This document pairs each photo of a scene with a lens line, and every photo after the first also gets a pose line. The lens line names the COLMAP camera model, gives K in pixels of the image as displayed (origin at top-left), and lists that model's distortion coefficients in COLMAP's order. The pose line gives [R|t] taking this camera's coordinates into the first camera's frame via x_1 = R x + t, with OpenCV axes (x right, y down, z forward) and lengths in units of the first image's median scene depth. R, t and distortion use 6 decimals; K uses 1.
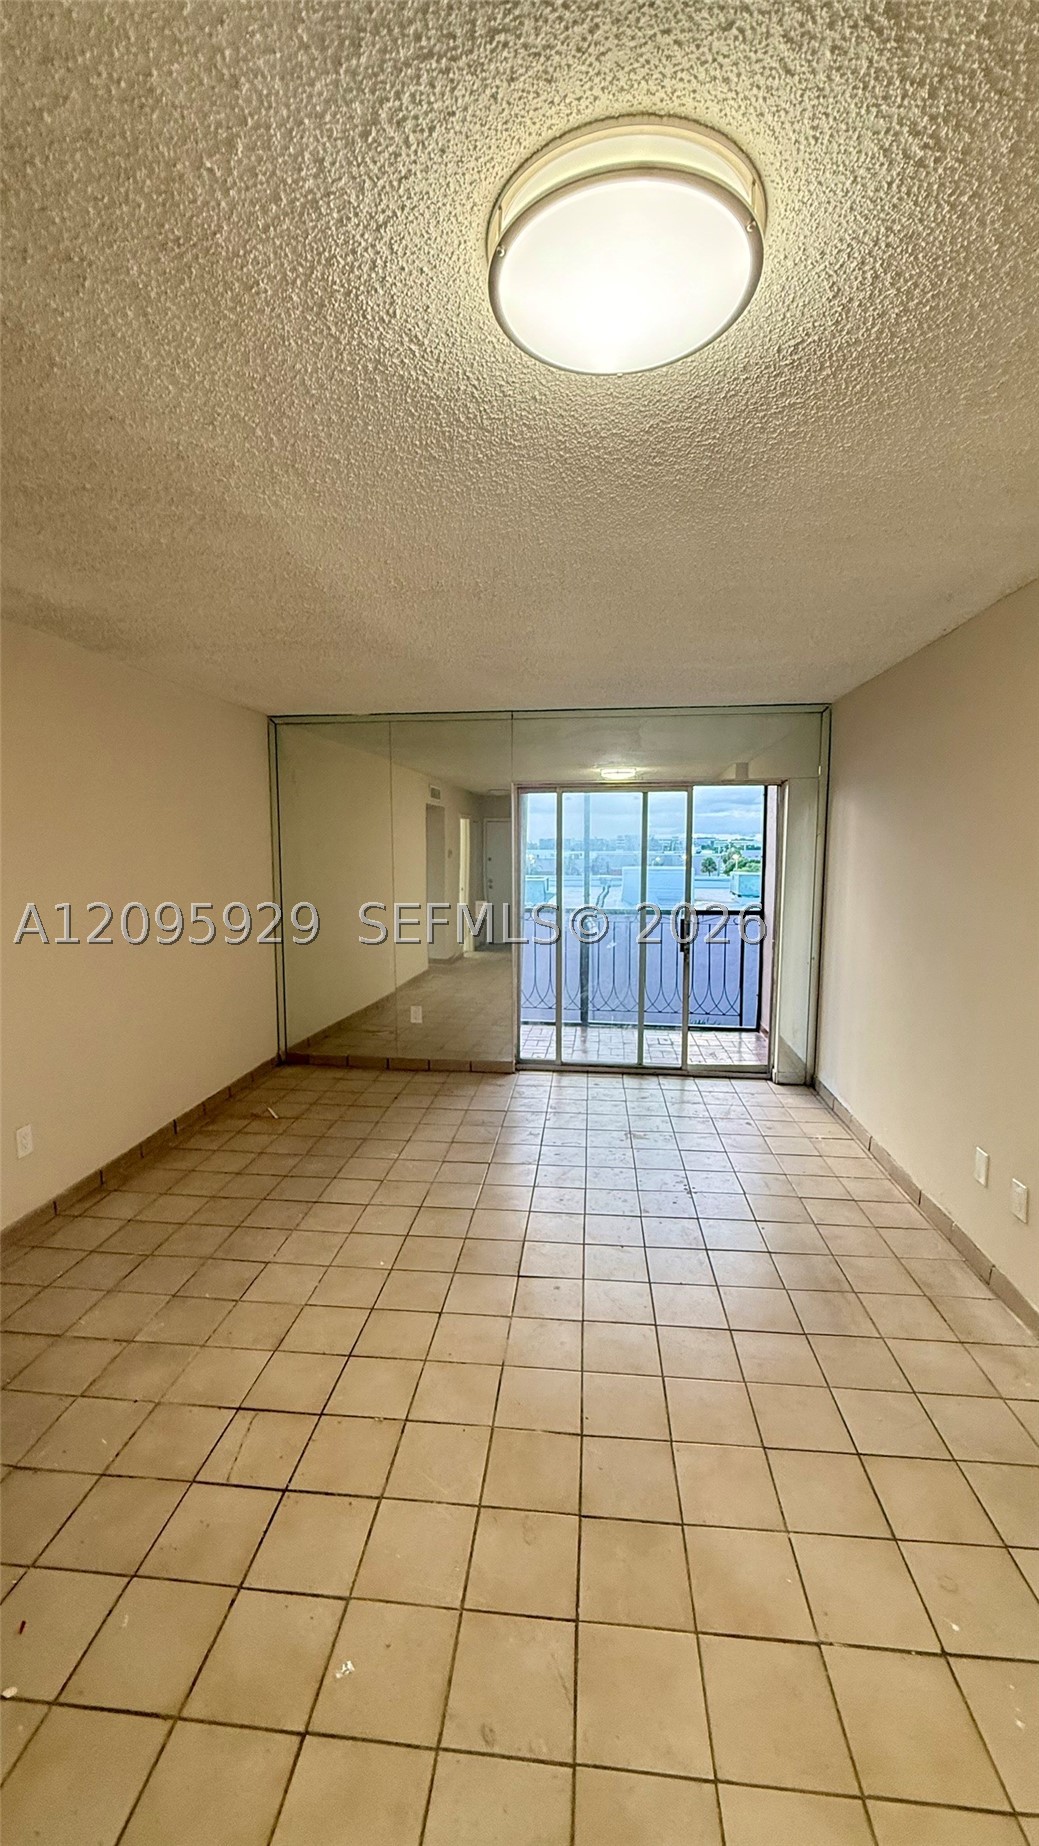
lens RADIAL K [[737.3, 0, 520.4], [0, 737.3, 929.2], [0, 0, 1]] dist [0.004384, 0.000171]
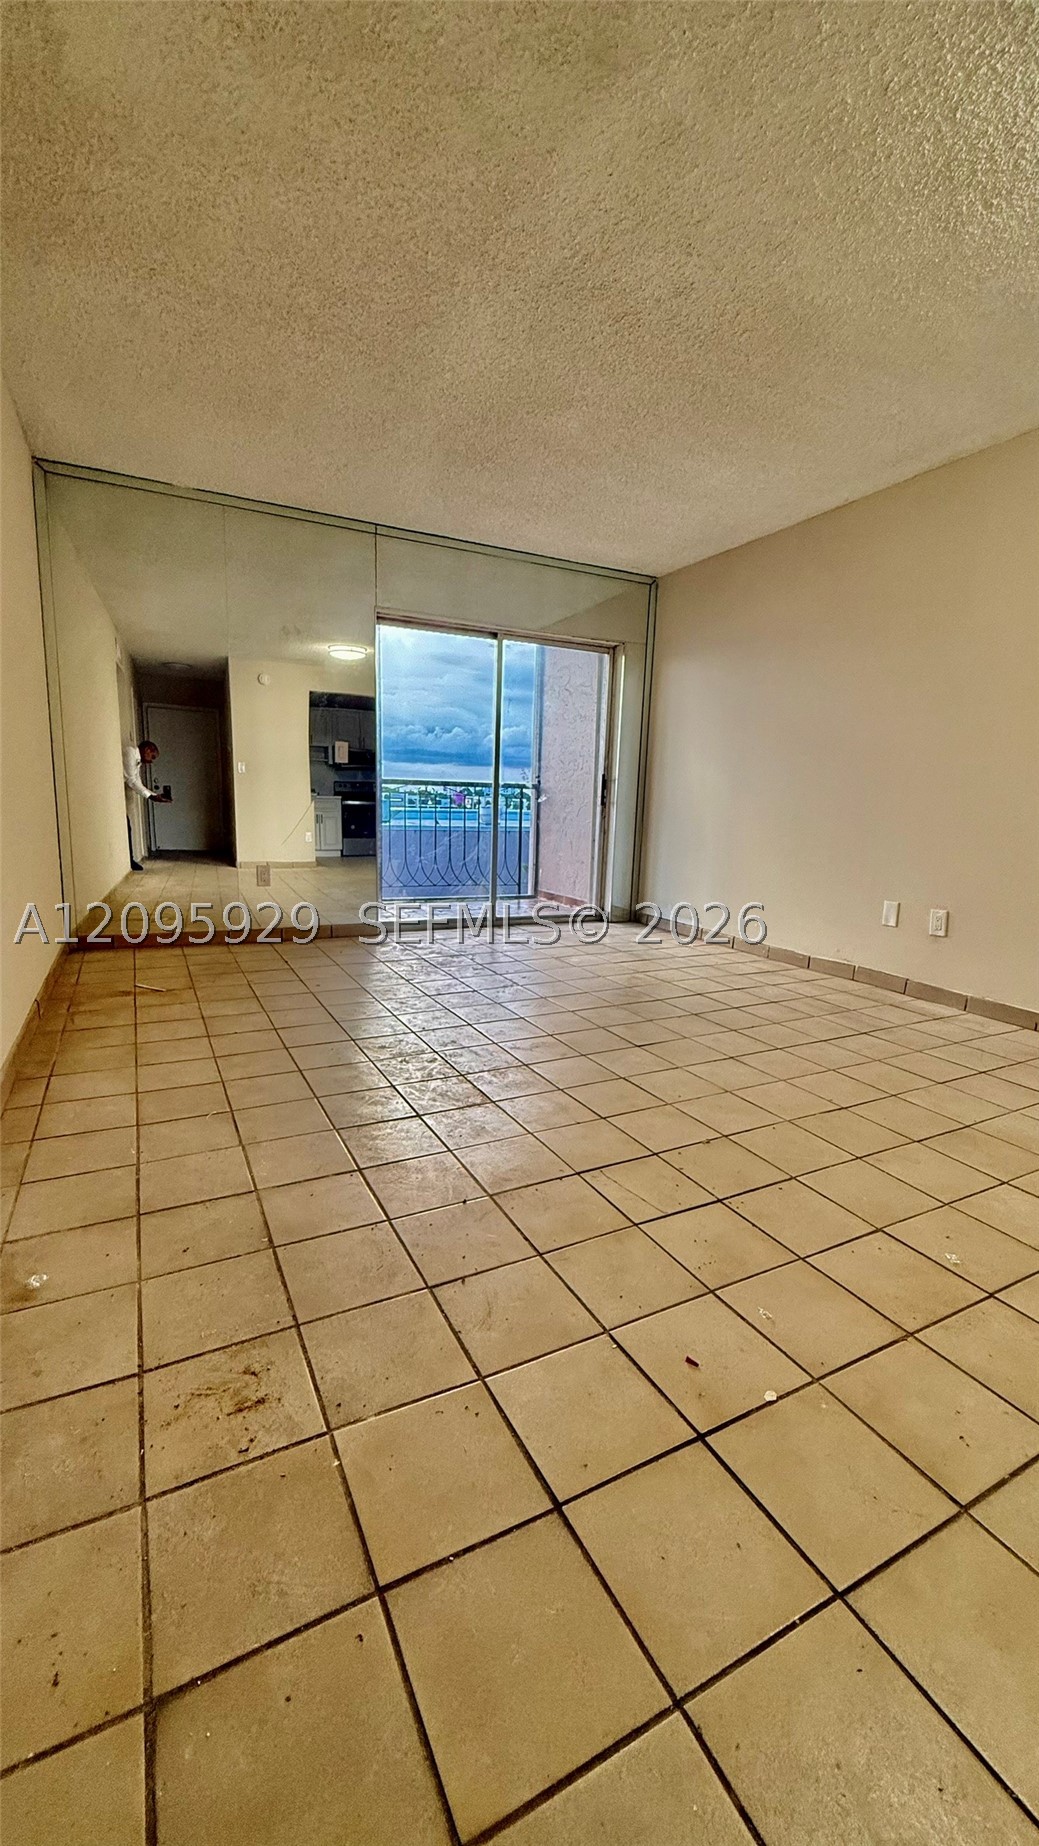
lens RADIAL K [[737.3, 0, 519.5], [0, 737.3, 917.2], [0, 0, 1]] dist [0.004384, 0.000171]
pose [[0.836374, -0.063768, 0.544437, -0.485217], [0.031337, 0.997148, 0.068652, 0.153871], [-0.547262, -0.040358, 0.835988, 0.172937]]
